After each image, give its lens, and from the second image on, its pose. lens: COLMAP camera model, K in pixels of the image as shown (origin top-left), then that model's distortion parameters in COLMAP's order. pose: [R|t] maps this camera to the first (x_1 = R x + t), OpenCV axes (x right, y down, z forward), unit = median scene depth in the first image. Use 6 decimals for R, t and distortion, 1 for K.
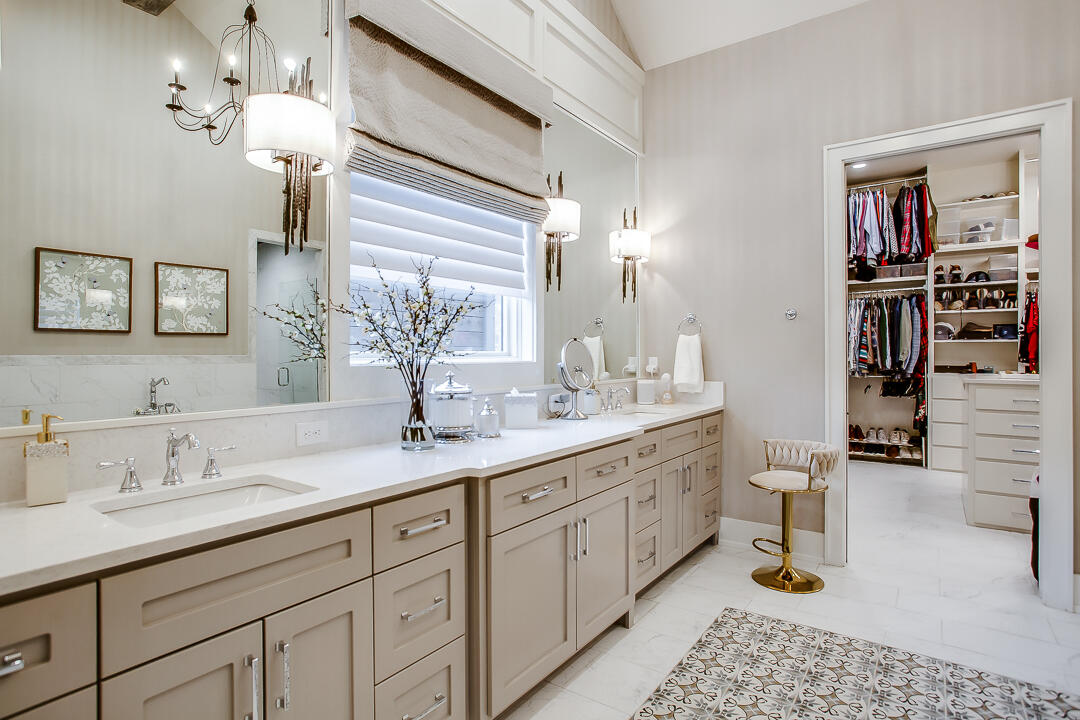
lens RADIAL K [[561.1, 0, 540.0], [0, 561.1, 360.0], [0, 0, 1]] dist [-0.064830, 0.041937]
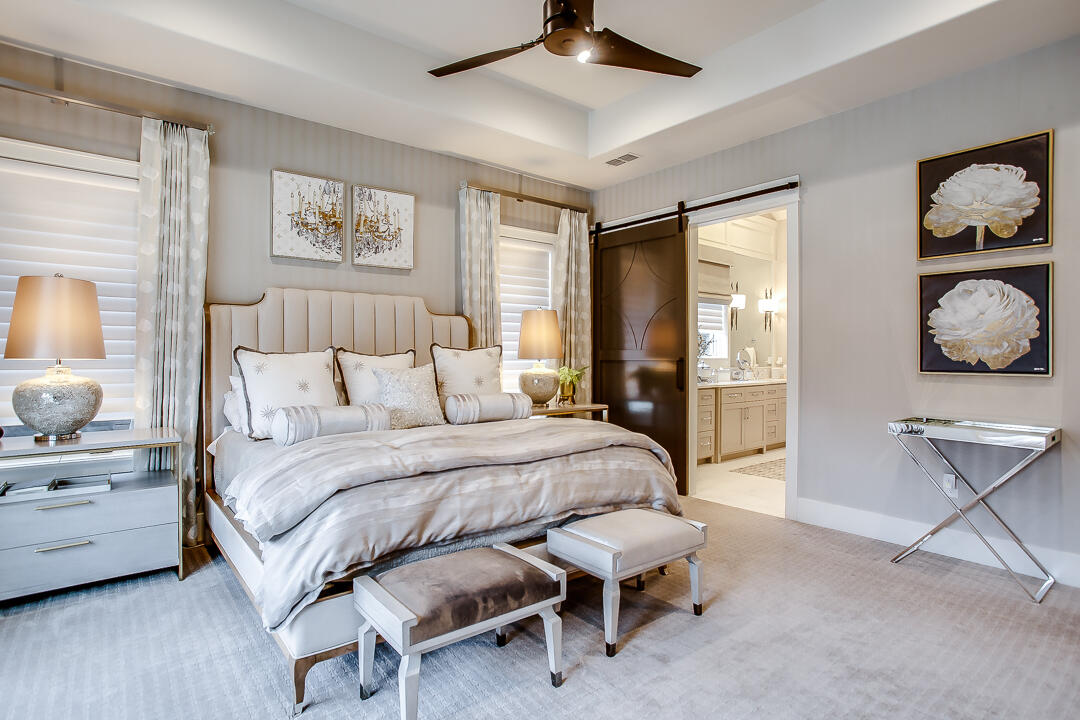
lens RADIAL K [[561.1, 0, 540.0], [0, 561.1, 360.0], [0, 0, 1]] dist [-0.064830, 0.041937]
pose [[0.964541, 0.002873, -0.263919, -0.154633], [-0.004619, 0.999971, -0.005993, 0.029663], [0.263894, 0.006999, 0.964526, -1.628318]]
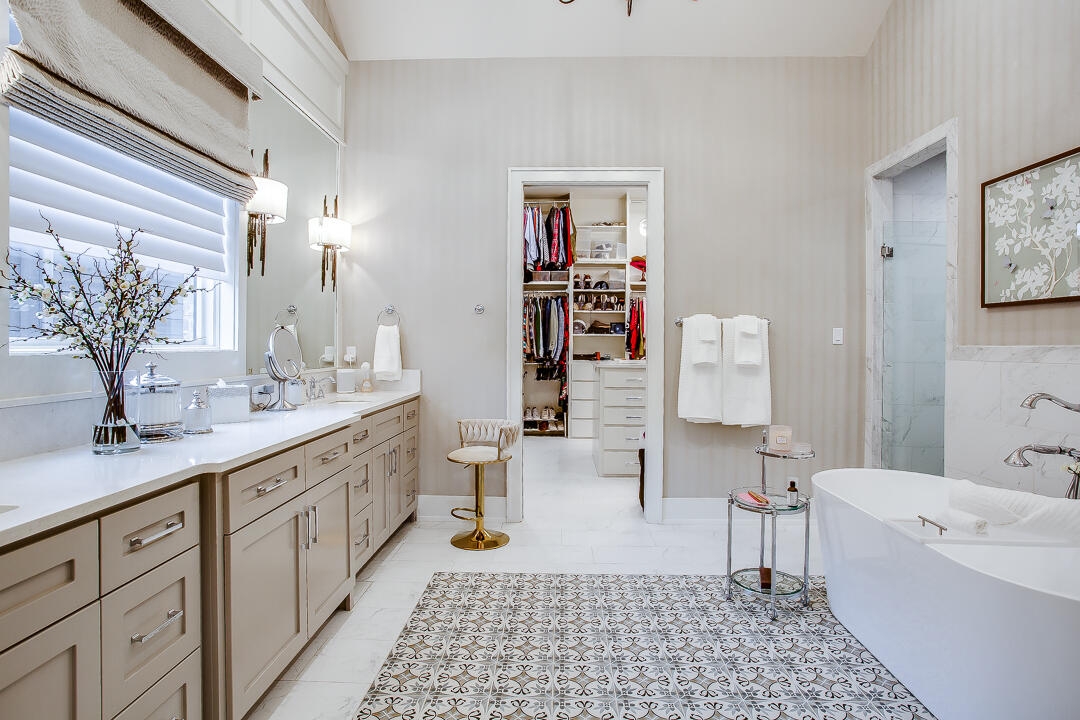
lens RADIAL K [[561.1, 0, 540.0], [0, 561.1, 360.0], [0, 0, 1]] dist [-0.064830, 0.041937]
pose [[0.834283, -0.009039, 0.551263, -0.090456], [-0.000568, 0.999851, 0.017253, 0.002102], [-0.551337, -0.014707, 0.834153, -0.036687]]
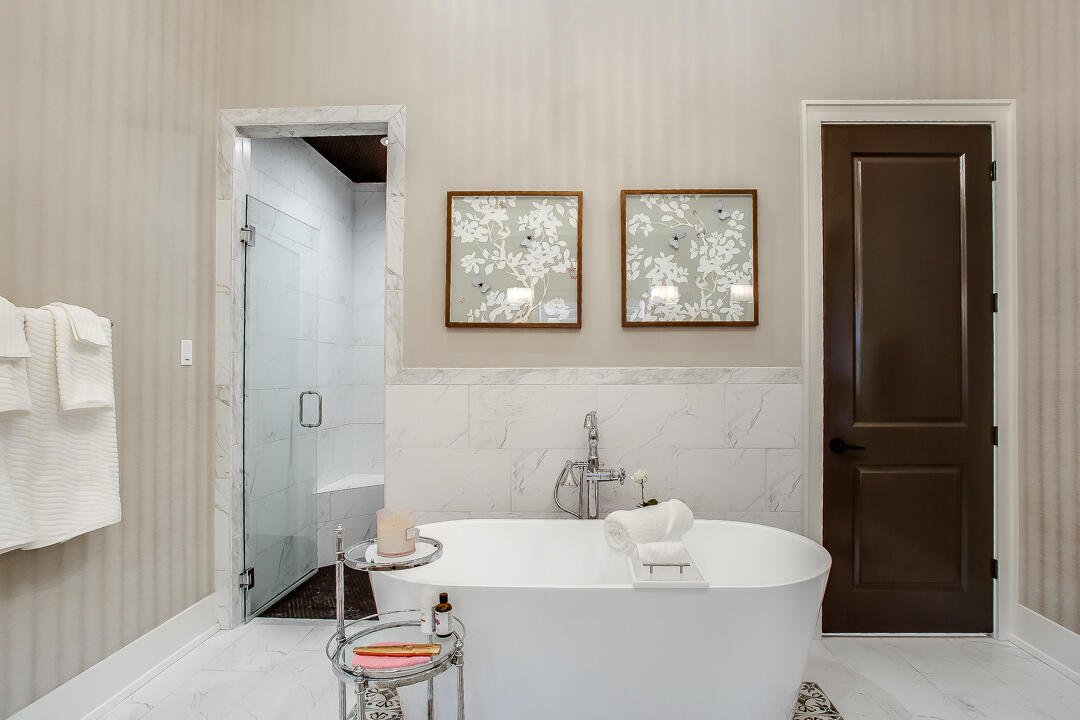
lens RADIAL K [[561.1, 0, 540.0], [0, 561.1, 360.0], [0, 0, 1]] dist [-0.064830, 0.041937]
pose [[-0.550050, 0.011333, 0.835055, 1.080994], [0.008936, 0.999931, -0.007684, -0.042558], [-0.835084, 0.003236, -0.550113, 2.490707]]
